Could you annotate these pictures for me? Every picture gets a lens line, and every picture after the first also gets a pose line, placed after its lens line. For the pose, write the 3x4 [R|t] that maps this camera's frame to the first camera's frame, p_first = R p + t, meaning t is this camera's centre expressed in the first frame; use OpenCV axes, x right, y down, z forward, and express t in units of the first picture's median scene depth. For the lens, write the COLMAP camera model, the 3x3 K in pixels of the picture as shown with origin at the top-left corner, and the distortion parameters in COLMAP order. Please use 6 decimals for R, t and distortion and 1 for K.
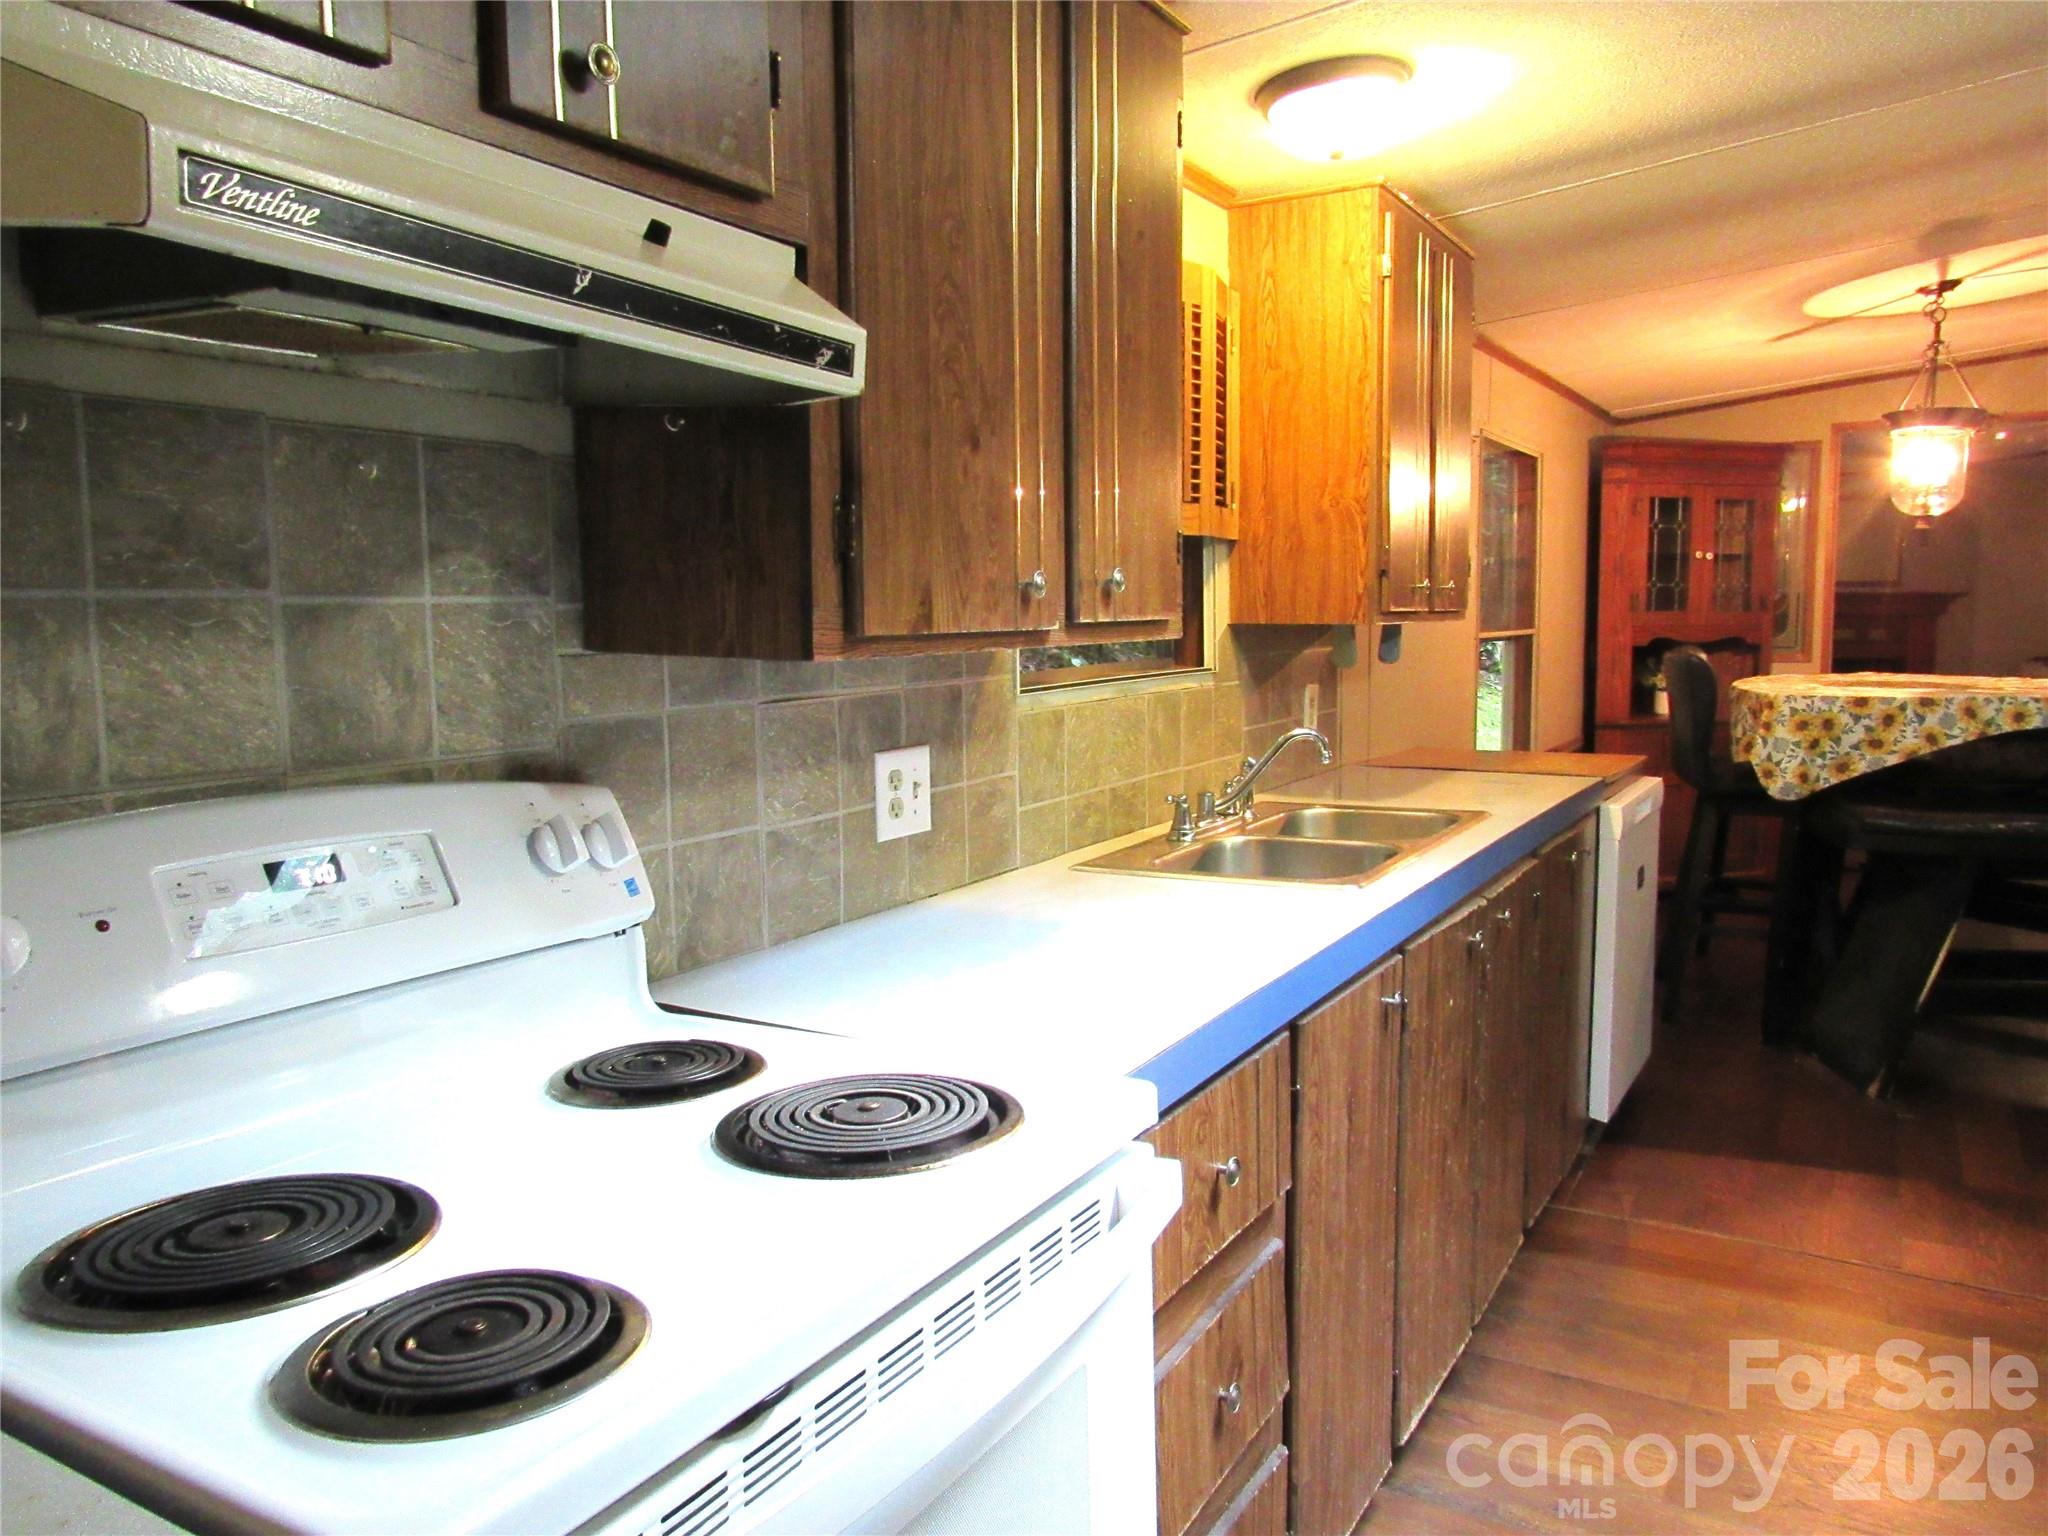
lens RADIAL K [[1465.6, 0, 1024.0], [0, 1465.6, 768.0], [0, 0, 1]] dist [-0.020182, 0.002737]
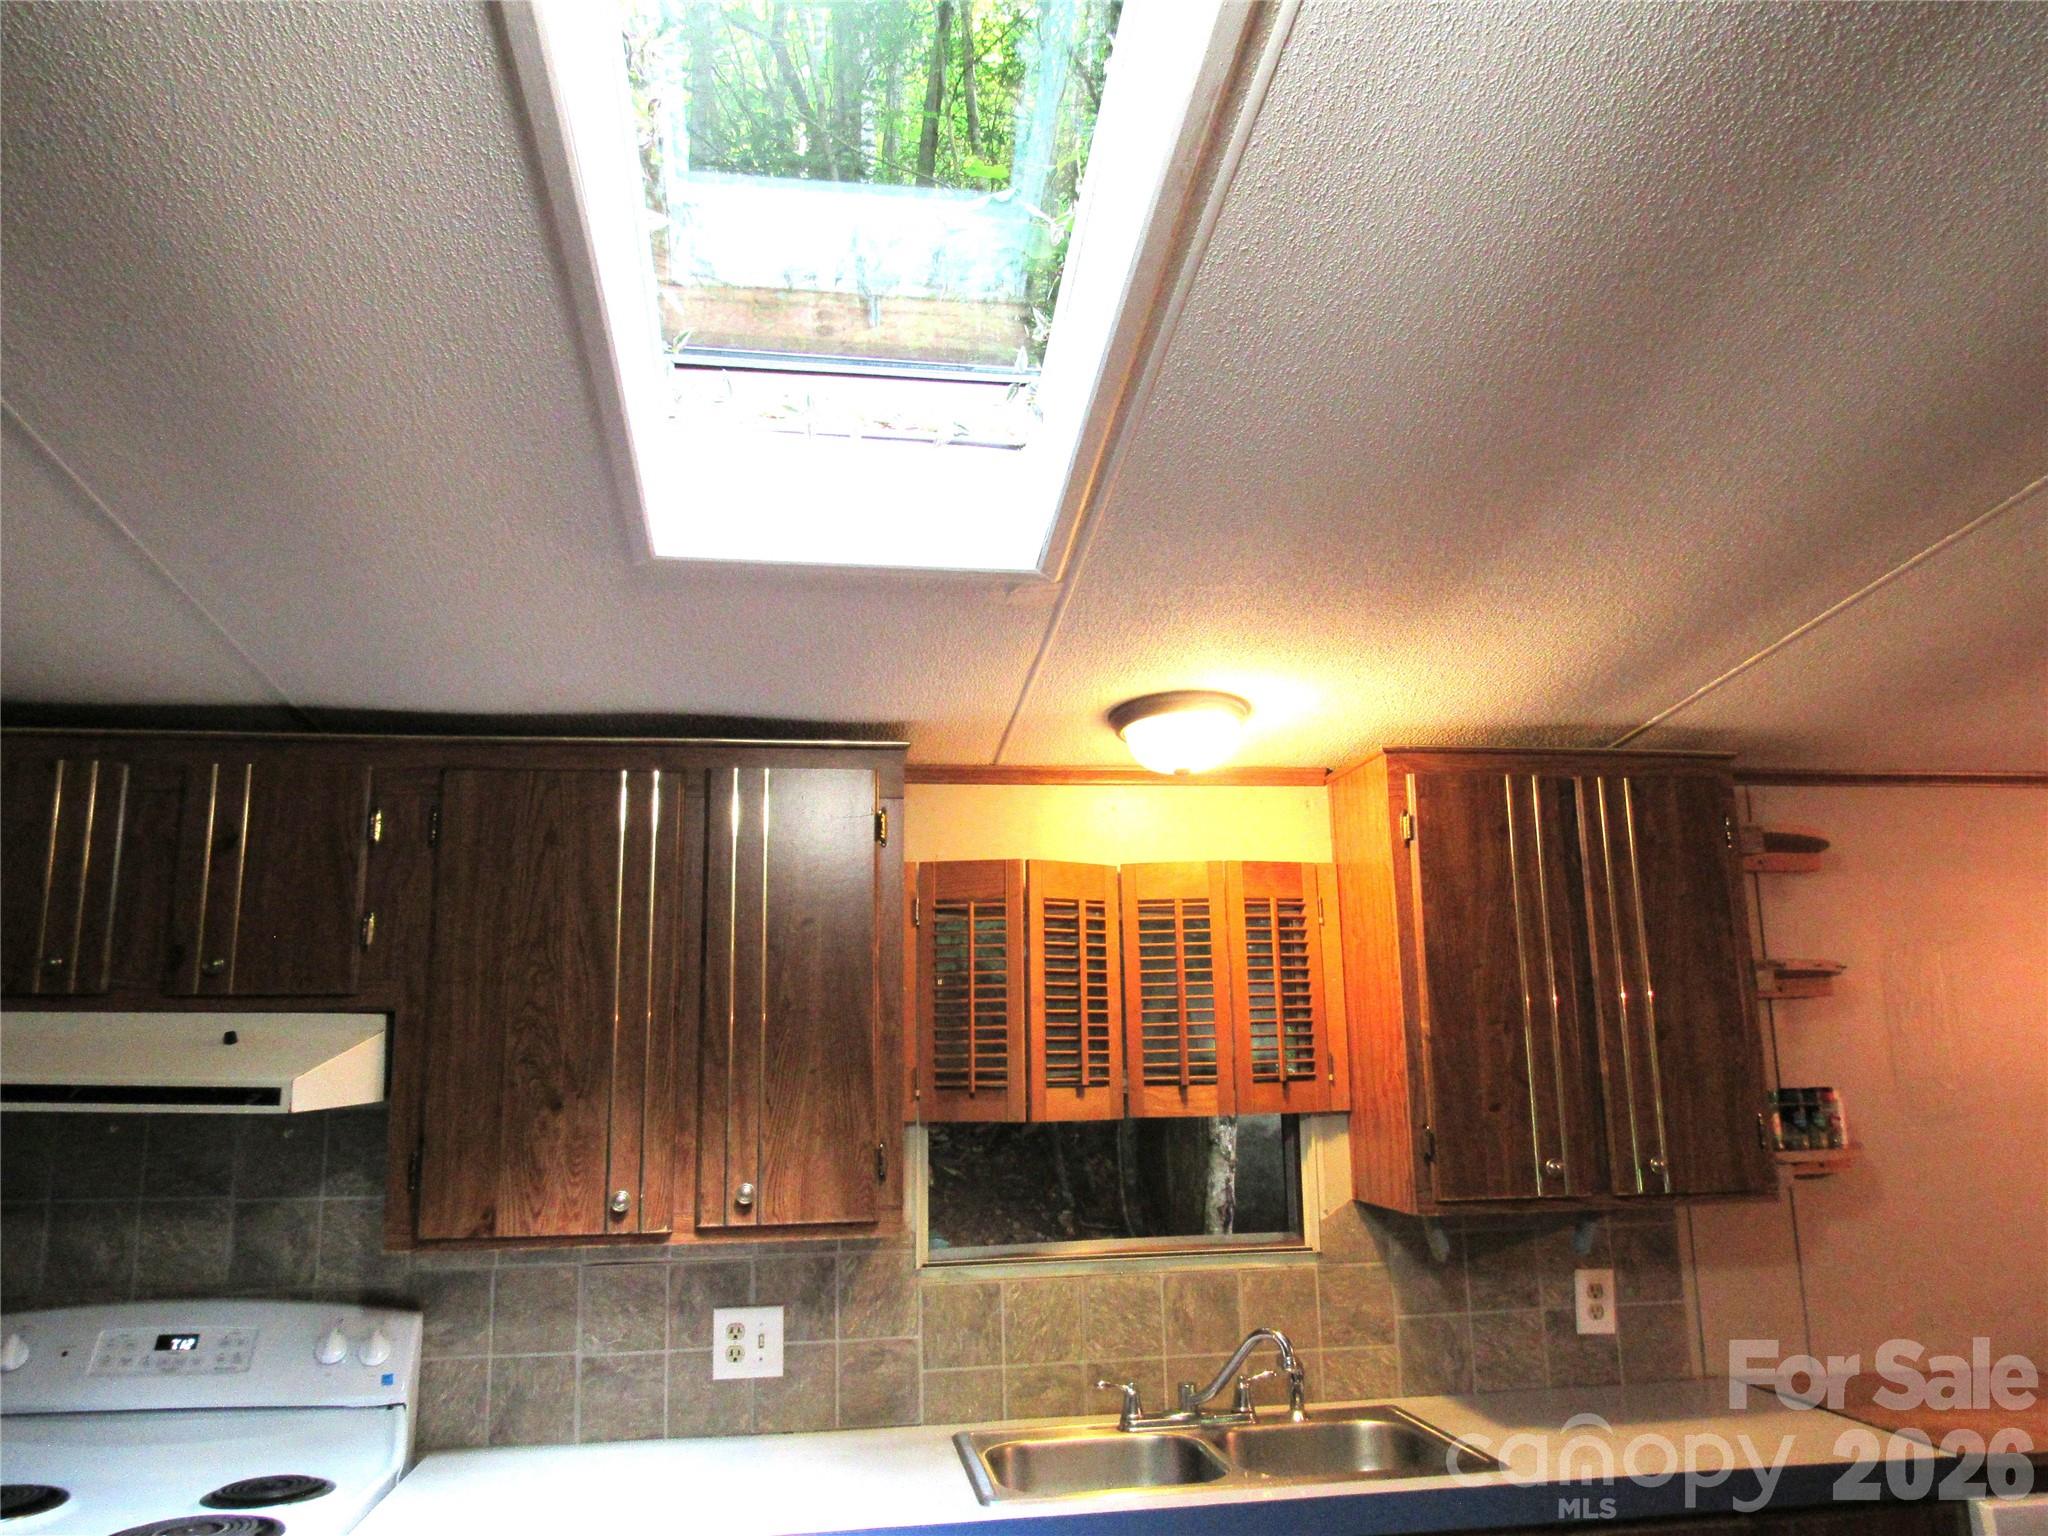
lens RADIAL K [[1465.6, 0, 1024.0], [0, 1465.6, 768.0], [0, 0, 1]] dist [-0.020182, 0.002737]
pose [[0.644137, -0.154783, -0.749086, 1.434226], [-0.076818, 0.961271, -0.264683, -0.189944], [0.761043, 0.228036, 0.607300, 0.356854]]
